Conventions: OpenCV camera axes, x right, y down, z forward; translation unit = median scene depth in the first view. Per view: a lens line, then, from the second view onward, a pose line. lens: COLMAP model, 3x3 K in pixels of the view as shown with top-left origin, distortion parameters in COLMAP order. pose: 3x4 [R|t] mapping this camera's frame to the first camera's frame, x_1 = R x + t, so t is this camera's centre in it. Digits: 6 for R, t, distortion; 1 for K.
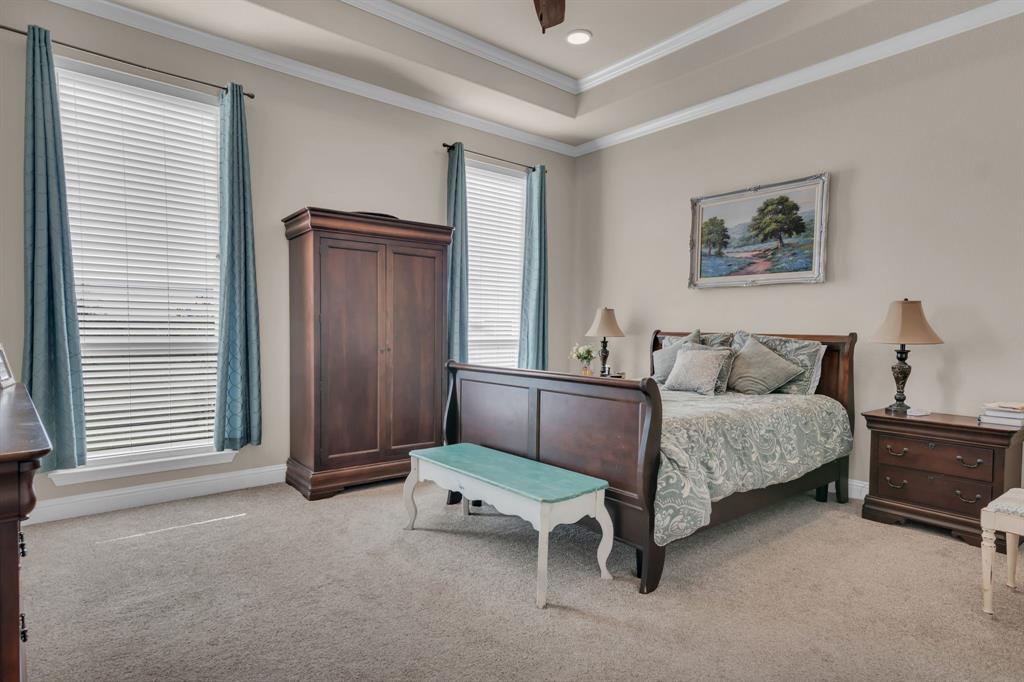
lens RADIAL K [[558.0, 0, 513.0], [0, 558.0, 347.4], [0, 0, 1]] dist [0.007542, 0.001037]
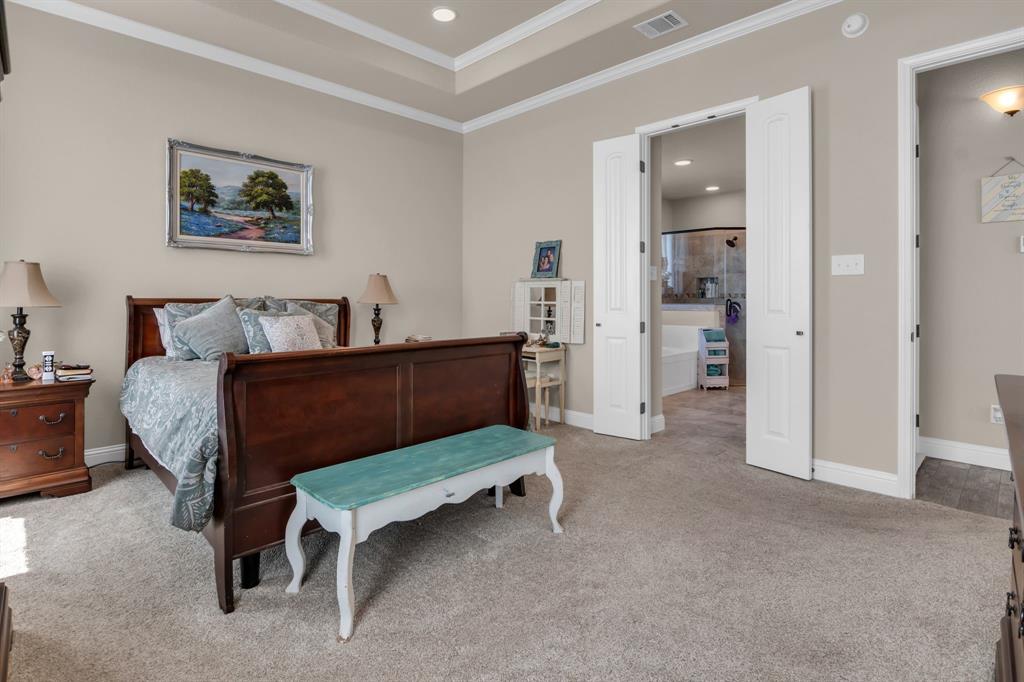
lens RADIAL K [[495.6, 0, 515.9], [0, 495.6, 291.2], [0, 0, 1]] dist [-0.006097, -0.000297]
pose [[-0.081106, 0.001180, 0.996705, -0.505001], [0.029913, 0.999552, 0.001251, -0.024506], [-0.996257, 0.029916, -0.081105, 0.596751]]
